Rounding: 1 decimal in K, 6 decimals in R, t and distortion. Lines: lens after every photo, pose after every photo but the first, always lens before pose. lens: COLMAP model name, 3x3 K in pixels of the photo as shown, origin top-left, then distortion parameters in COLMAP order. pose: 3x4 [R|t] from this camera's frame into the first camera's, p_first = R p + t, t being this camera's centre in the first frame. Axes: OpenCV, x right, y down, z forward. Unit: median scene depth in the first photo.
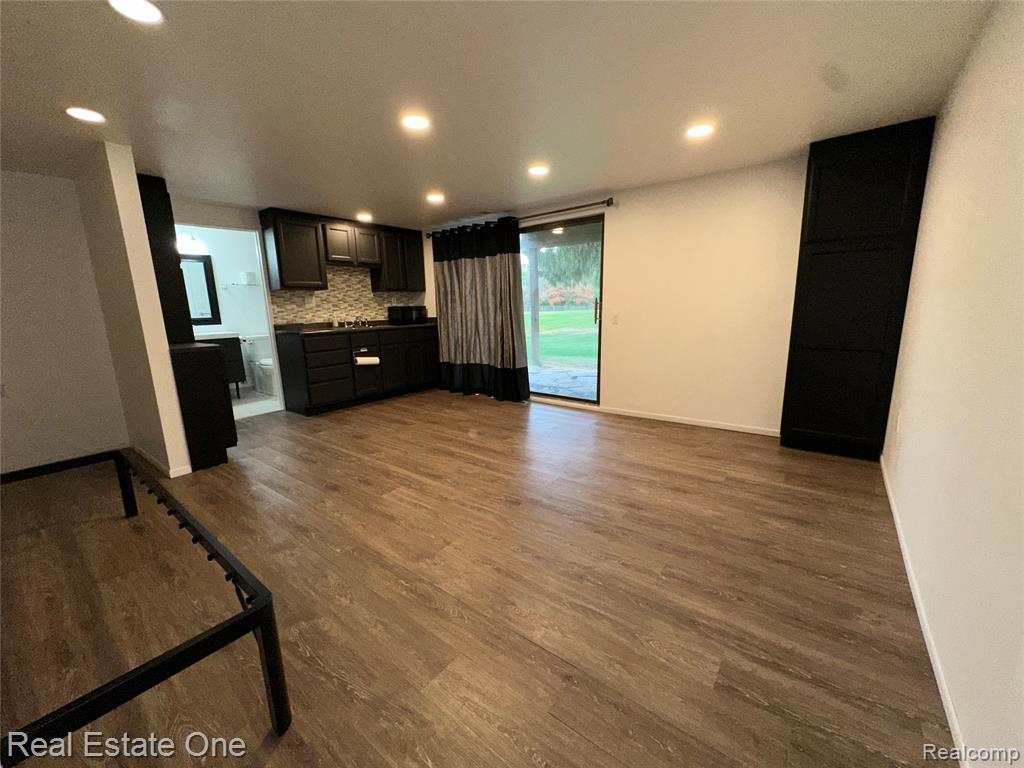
lens RADIAL K [[408.7, 0, 512.0], [0, 408.7, 384.0], [0, 0, 1]] dist [-0.000358, 0.000313]
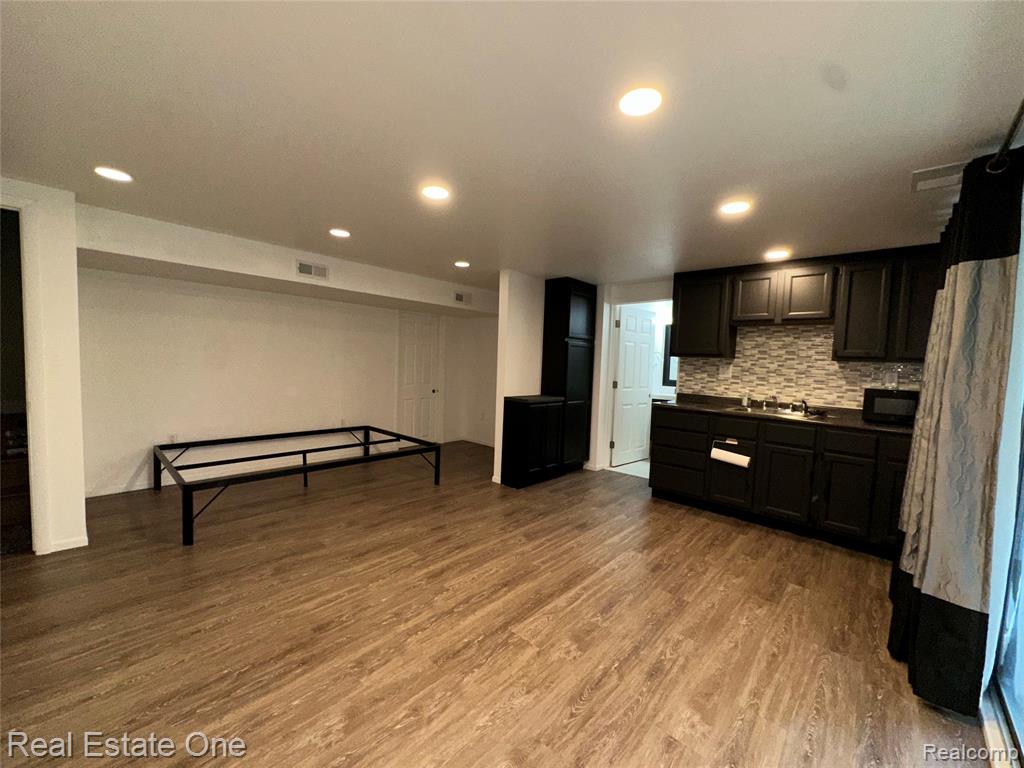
lens RADIAL K [[408.7, 0, 512.0], [0, 408.7, 384.0], [0, 0, 1]] dist [-0.000358, 0.000313]
pose [[-0.086913, 0.079211, -0.993062, 0.503175], [-0.223633, 0.969841, 0.096931, -0.226247], [0.970791, 0.230506, -0.066578, 0.907480]]
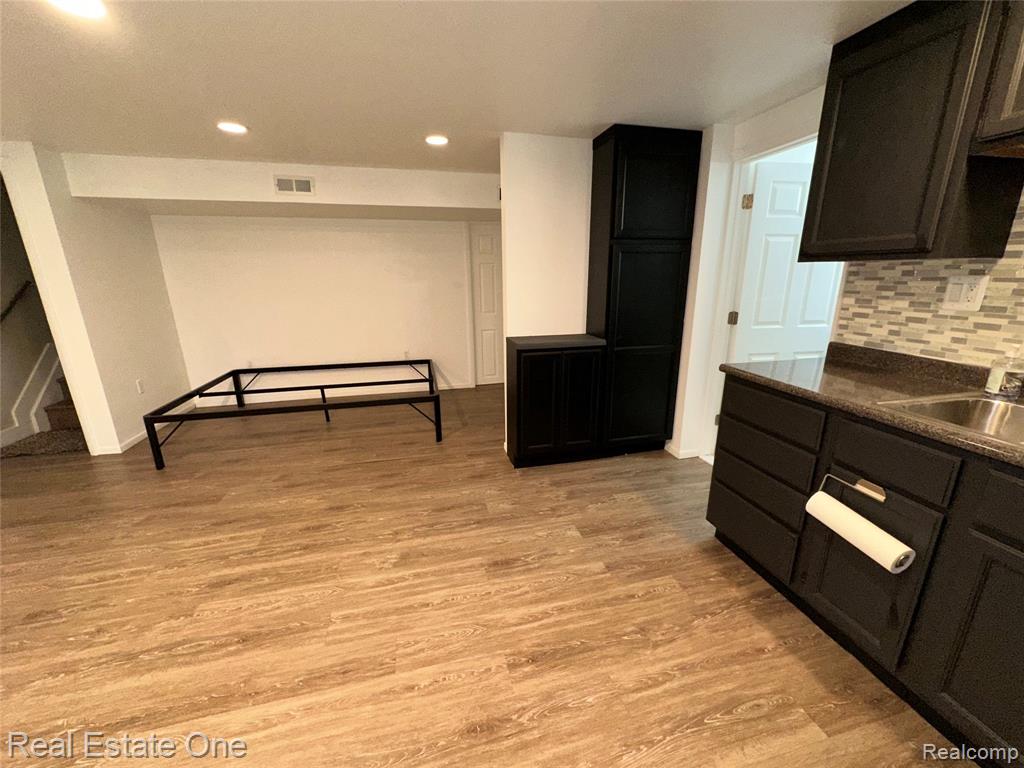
lens RADIAL K [[408.7, 0, 512.0], [0, 408.7, 384.0], [0, 0, 1]] dist [-0.000358, 0.000313]
pose [[-0.623525, 0.234667, -0.745753, -0.049042], [-0.123414, 0.912384, 0.390288, -0.306563], [0.772001, 0.335391, -0.539933, 1.302047]]
